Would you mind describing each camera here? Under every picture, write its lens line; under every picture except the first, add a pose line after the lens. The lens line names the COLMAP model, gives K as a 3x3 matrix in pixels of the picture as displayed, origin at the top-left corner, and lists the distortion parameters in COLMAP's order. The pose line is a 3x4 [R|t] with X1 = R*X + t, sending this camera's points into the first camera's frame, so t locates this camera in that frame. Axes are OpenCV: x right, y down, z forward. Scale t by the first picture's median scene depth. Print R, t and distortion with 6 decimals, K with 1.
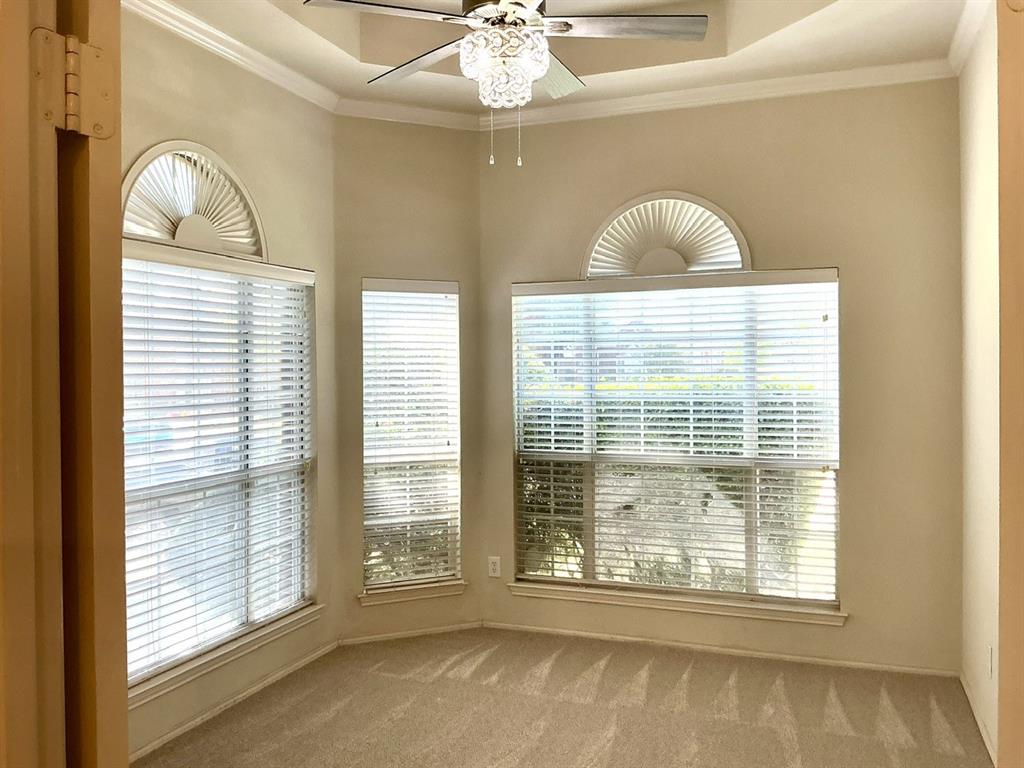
lens RADIAL K [[847.9, 0, 516.5], [0, 847.9, 379.0], [0, 0, 1]] dist [0.108601, -0.190980]
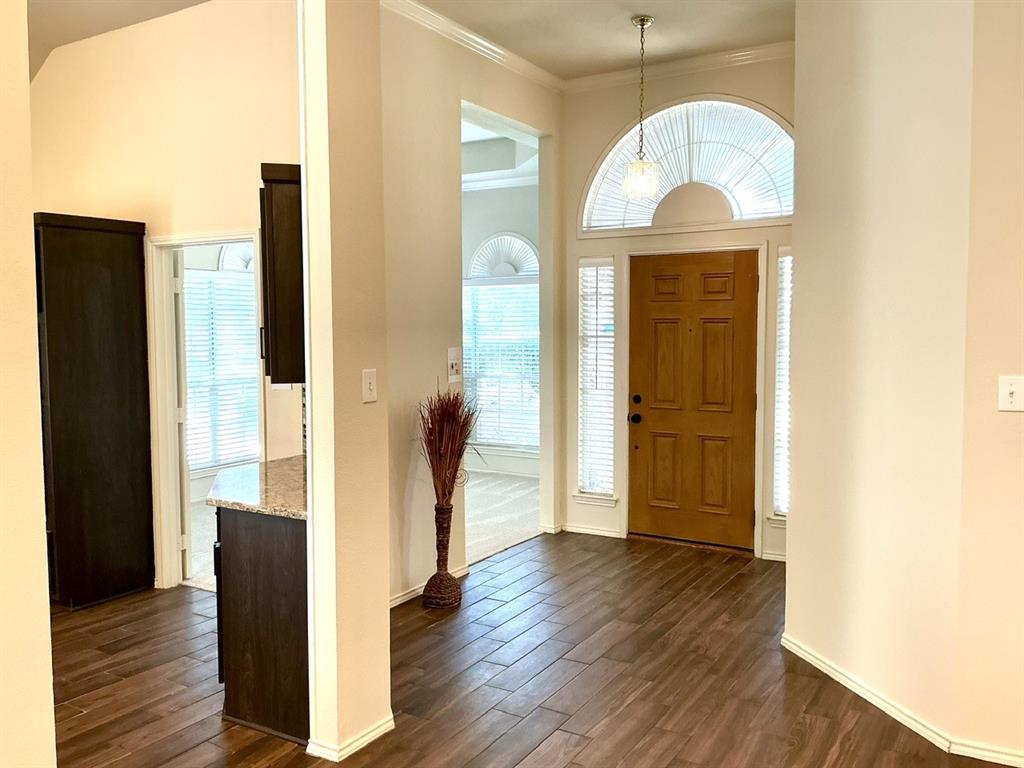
lens RADIAL K [[847.9, 0, 516.5], [0, 847.9, 379.0], [0, 0, 1]] dist [0.108601, -0.190980]
pose [[0.983670, 0.017097, -0.179169, 0.552898], [-0.006677, 0.998259, 0.058602, -0.009515], [0.179859, -0.056449, 0.982071, -0.857196]]
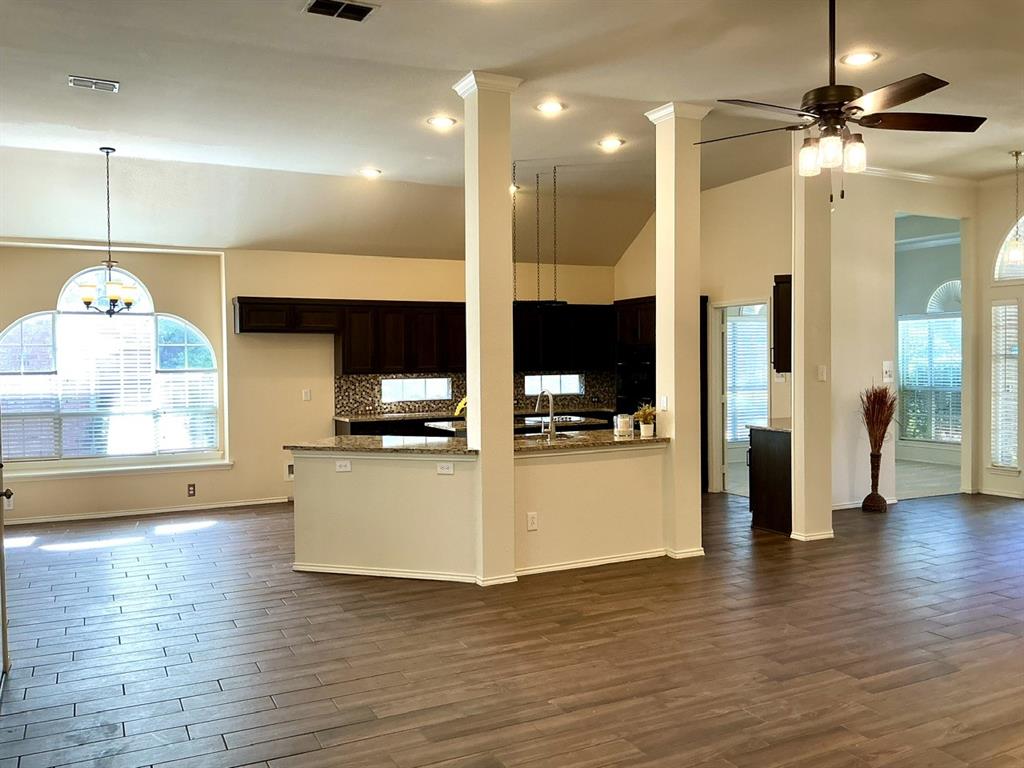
lens RADIAL K [[847.9, 0, 516.5], [0, 847.9, 379.0], [0, 0, 1]] dist [0.108601, -0.190980]
pose [[0.735952, 0.015337, -0.676860, 0.957794], [-0.003524, 0.999817, 0.018823, 0.024339], [0.677024, -0.011467, 0.735871, -1.717042]]
